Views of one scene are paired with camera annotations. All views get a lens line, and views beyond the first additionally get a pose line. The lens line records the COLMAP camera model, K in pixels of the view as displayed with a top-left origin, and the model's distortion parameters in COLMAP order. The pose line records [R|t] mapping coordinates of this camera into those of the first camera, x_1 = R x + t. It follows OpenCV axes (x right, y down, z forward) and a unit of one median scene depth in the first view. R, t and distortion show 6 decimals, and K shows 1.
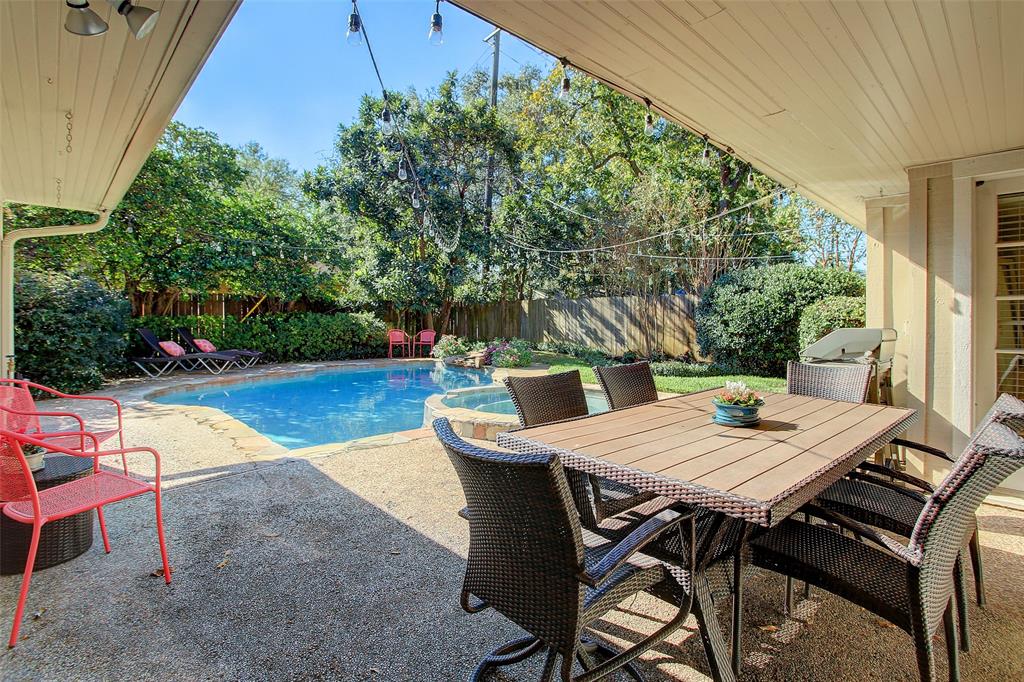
lens RADIAL K [[502.3, 0, 498.0], [0, 502.3, 315.8], [0, 0, 1]] dist [-0.062703, 0.021312]
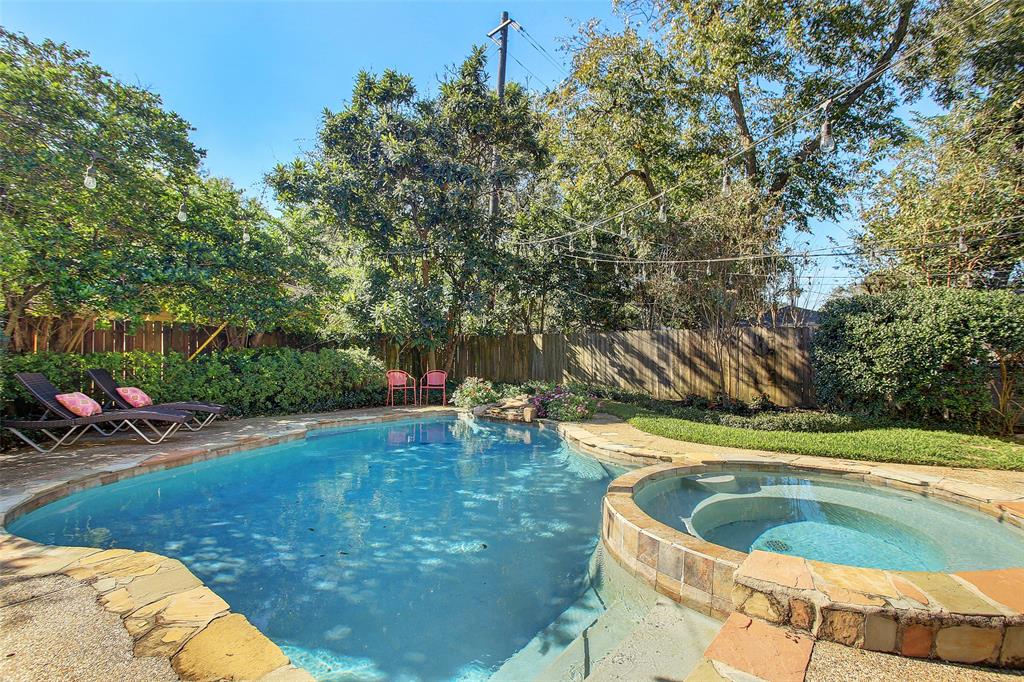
lens RADIAL K [[502.3, 0, 515.7], [0, 502.3, 335.2], [0, 0, 1]] dist [-0.062703, 0.021312]
pose [[0.990803, 0.003763, 0.135263, -0.136115], [0.000865, 0.999417, -0.034141, -0.000088], [-0.135313, 0.033944, 0.990221, 0.215144]]
